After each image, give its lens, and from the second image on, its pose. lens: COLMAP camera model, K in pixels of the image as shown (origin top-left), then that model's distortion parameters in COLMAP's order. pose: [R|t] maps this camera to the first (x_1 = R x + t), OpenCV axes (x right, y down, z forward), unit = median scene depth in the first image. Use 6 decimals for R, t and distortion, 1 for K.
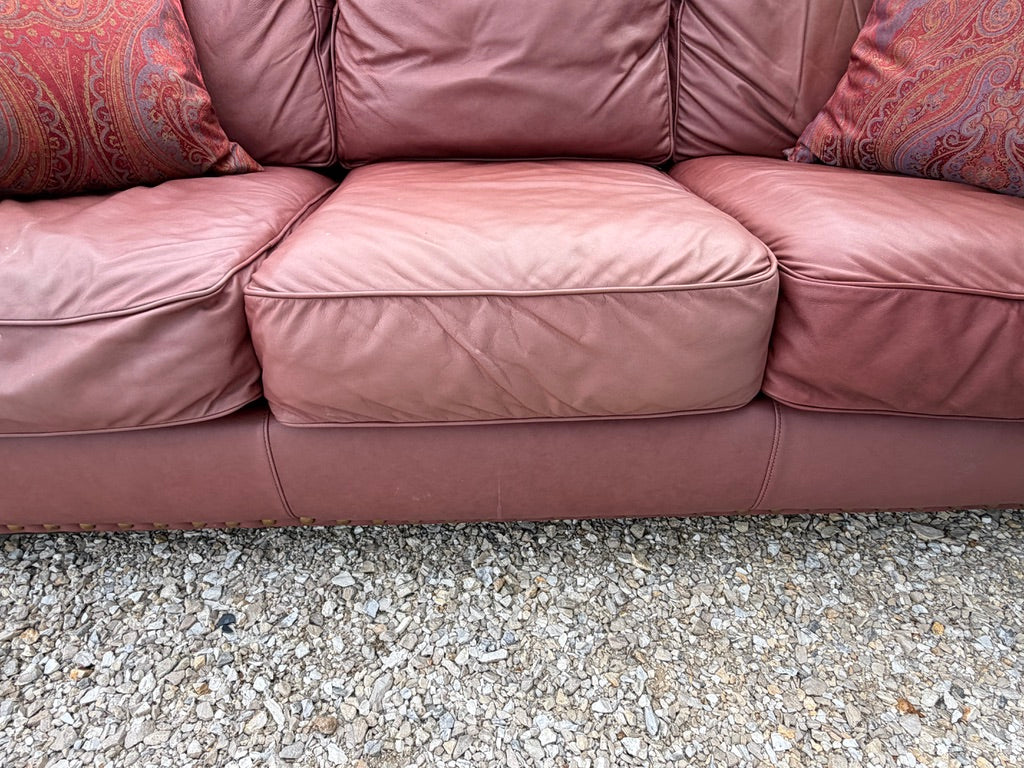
lens RADIAL K [[585.7, 0, 494.6], [0, 585.7, 379.4], [0, 0, 1]] dist [0.002927, -0.001219]
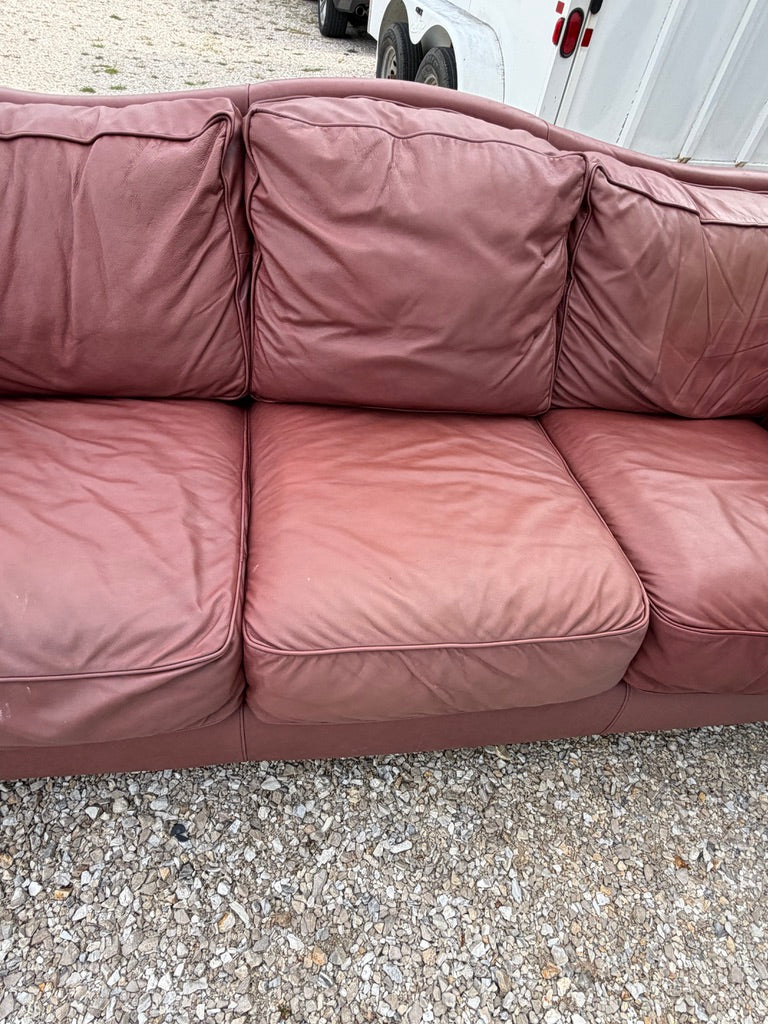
lens RADIAL K [[585.7, 0, 380.8], [0, 585.7, 498.6], [0, 0, 1]] dist [0.002927, -0.001219]
pose [[0.982996, 0.020175, 0.182517, -0.283794], [-0.052363, 0.983476, 0.173302, -0.488146], [-0.176005, -0.179912, 0.967809, -0.113383]]
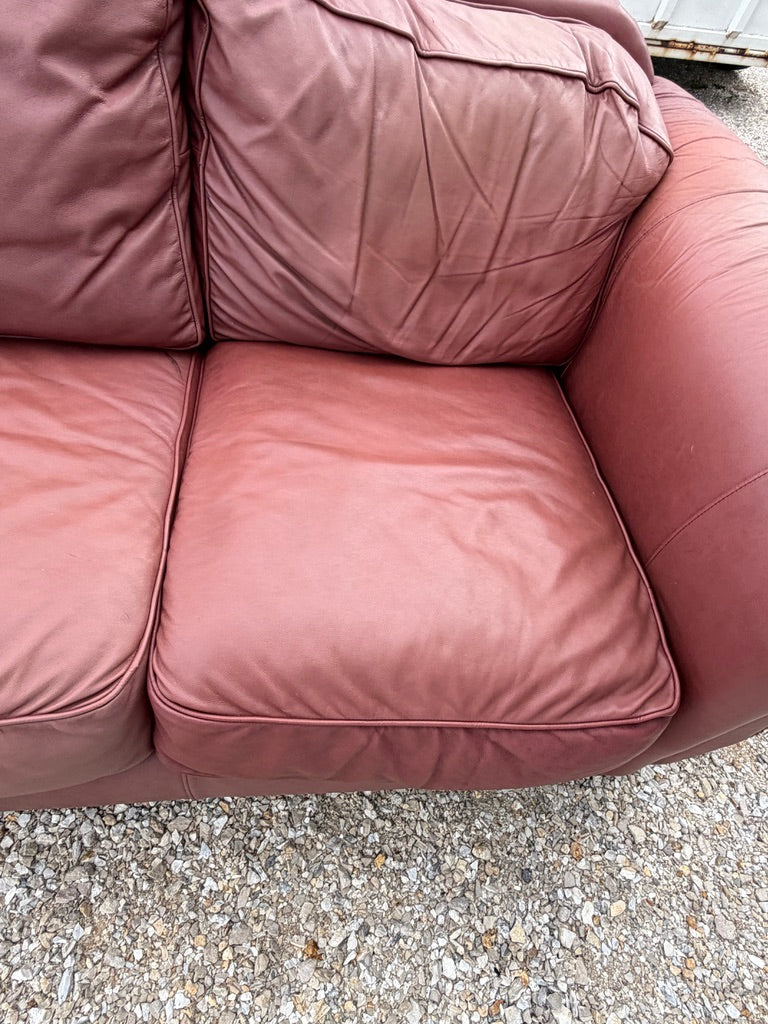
lens RADIAL K [[585.7, 0, 376.9], [0, 585.7, 498.8], [0, 0, 1]] dist [0.002927, -0.001219]
pose [[0.984545, 0.049217, 0.168072, 0.516878], [-0.100626, 0.944444, 0.312890, -0.566157], [-0.143335, -0.324967, 0.934800, 0.173170]]
